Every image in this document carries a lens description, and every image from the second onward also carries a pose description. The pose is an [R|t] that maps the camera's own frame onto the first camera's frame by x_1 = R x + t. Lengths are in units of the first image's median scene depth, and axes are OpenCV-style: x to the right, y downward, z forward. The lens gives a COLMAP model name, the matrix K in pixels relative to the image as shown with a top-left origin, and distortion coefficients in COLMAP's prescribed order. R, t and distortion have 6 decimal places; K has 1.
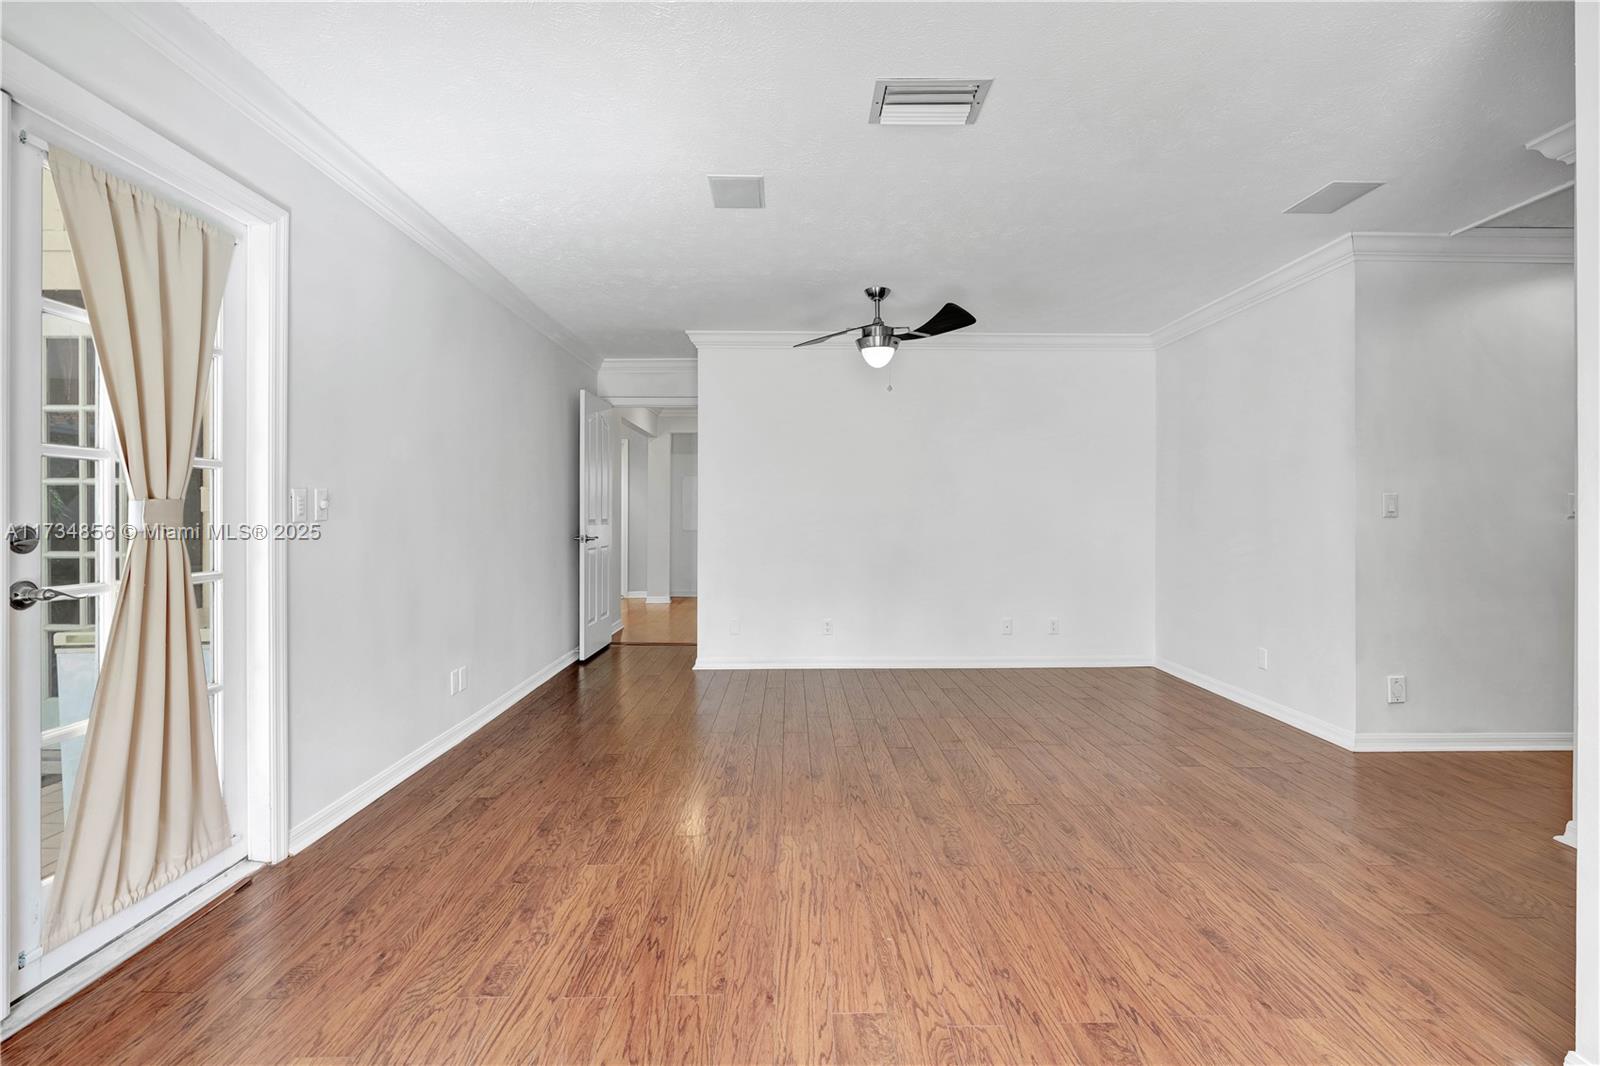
lens RADIAL K [[743.5, 0, 799.1], [0, 743.5, 500.3], [0, 0, 1]] dist [-0.003041, -0.000118]
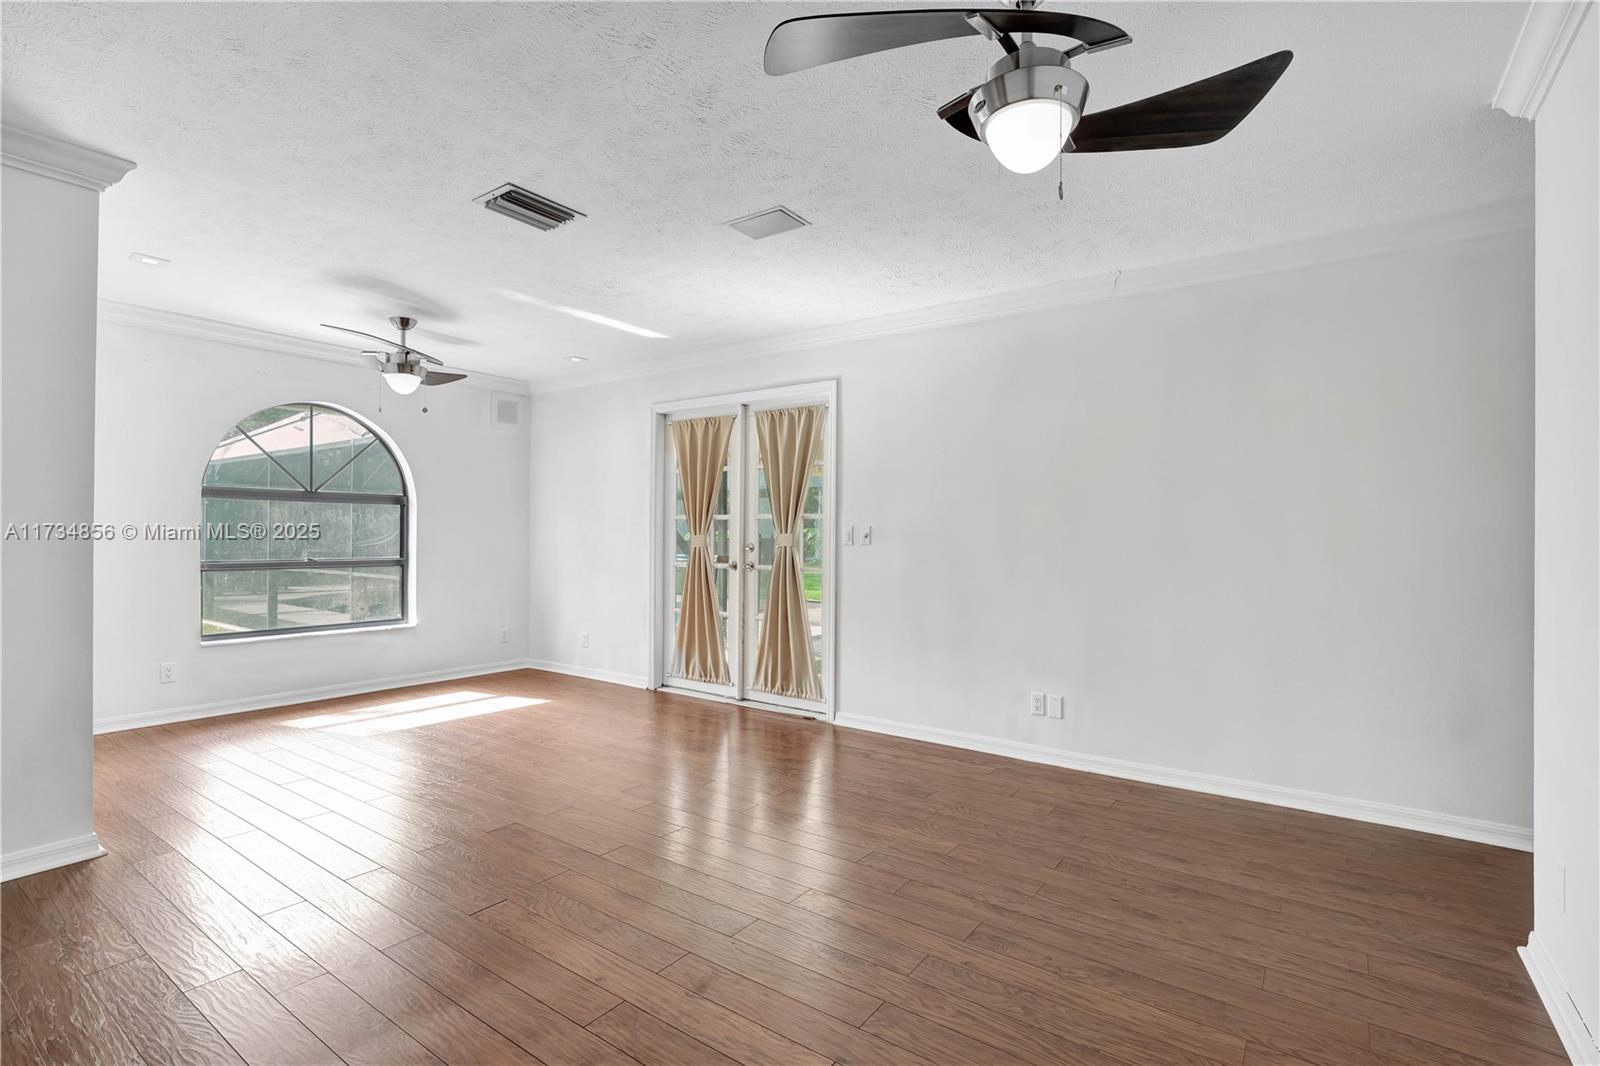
lens RADIAL K [[733.5, 0, 794.0], [0, 733.5, 520.7], [0, 0, 1]] dist [-0.000238, 0.001008]
pose [[-0.595376, -0.029815, -0.802894, 0.715331], [0.005863, 0.999123, -0.041450, 0.032334], [0.803426, -0.029386, -0.594679, 1.656654]]
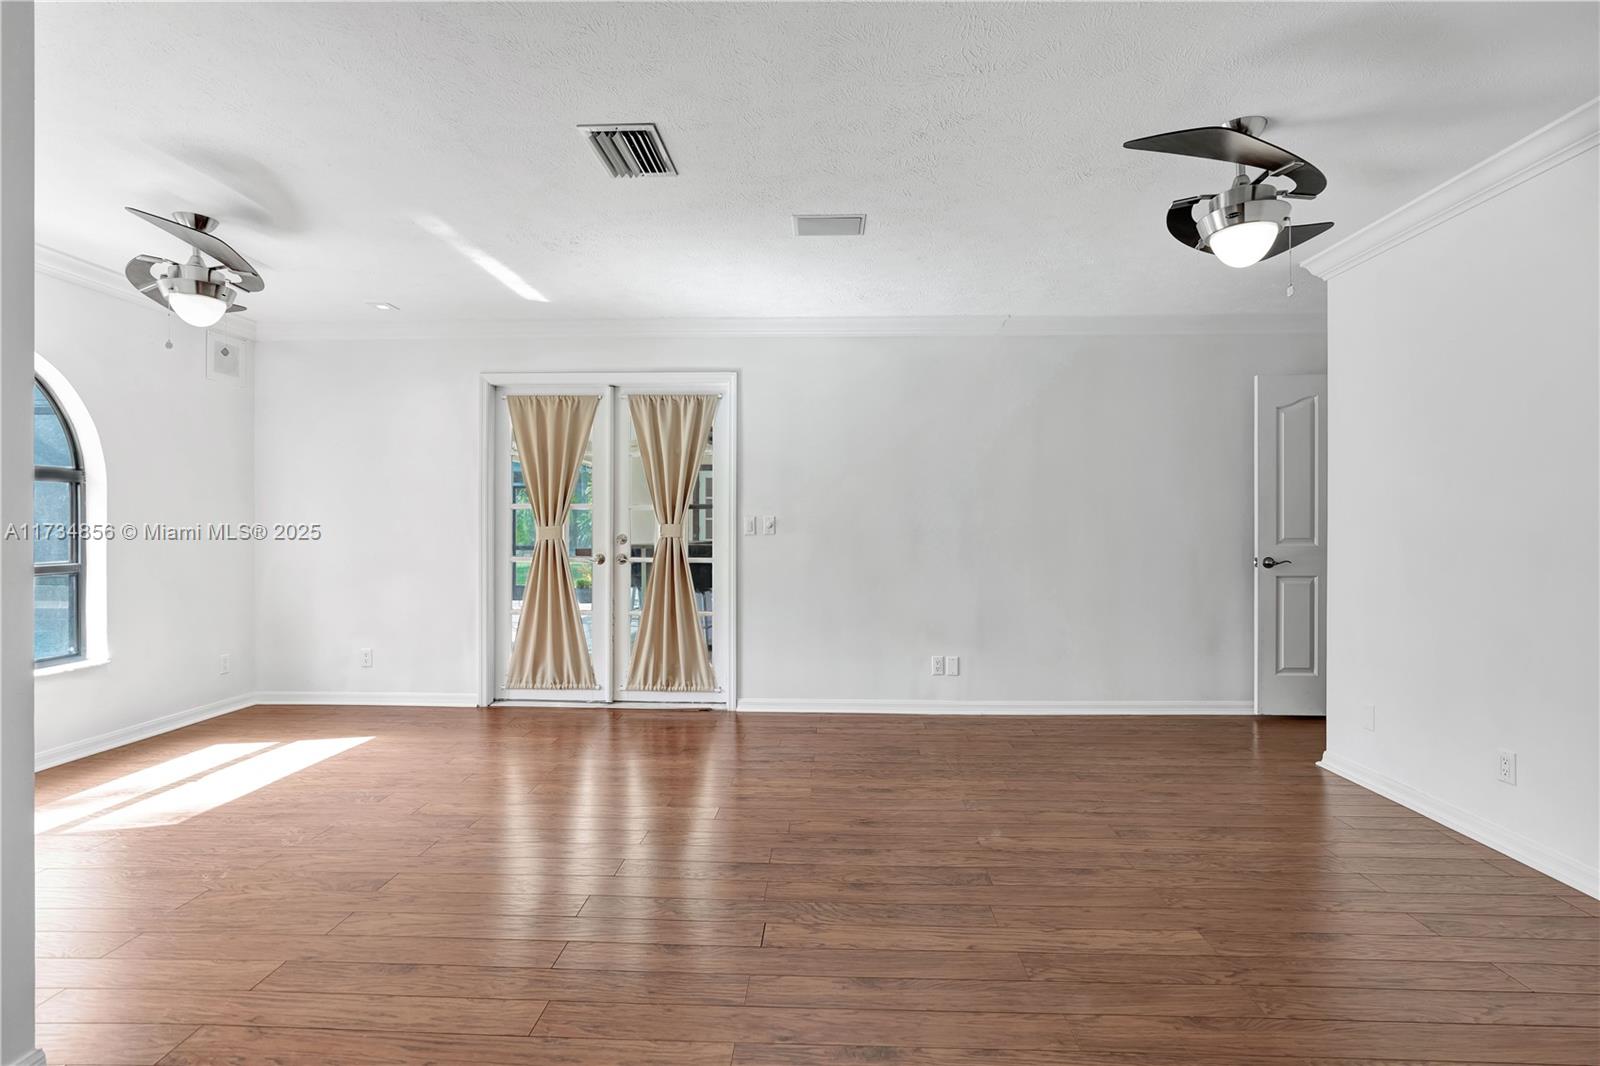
lens RADIAL K [[733.5, 0, 794.0], [0, 733.5, 520.7], [0, 0, 1]] dist [-0.000238, 0.001008]
pose [[-0.059949, -0.016535, -0.998064, 0.976777], [0.020520, 0.999631, -0.017794, 0.019265], [0.997991, -0.021547, -0.059587, 1.033687]]
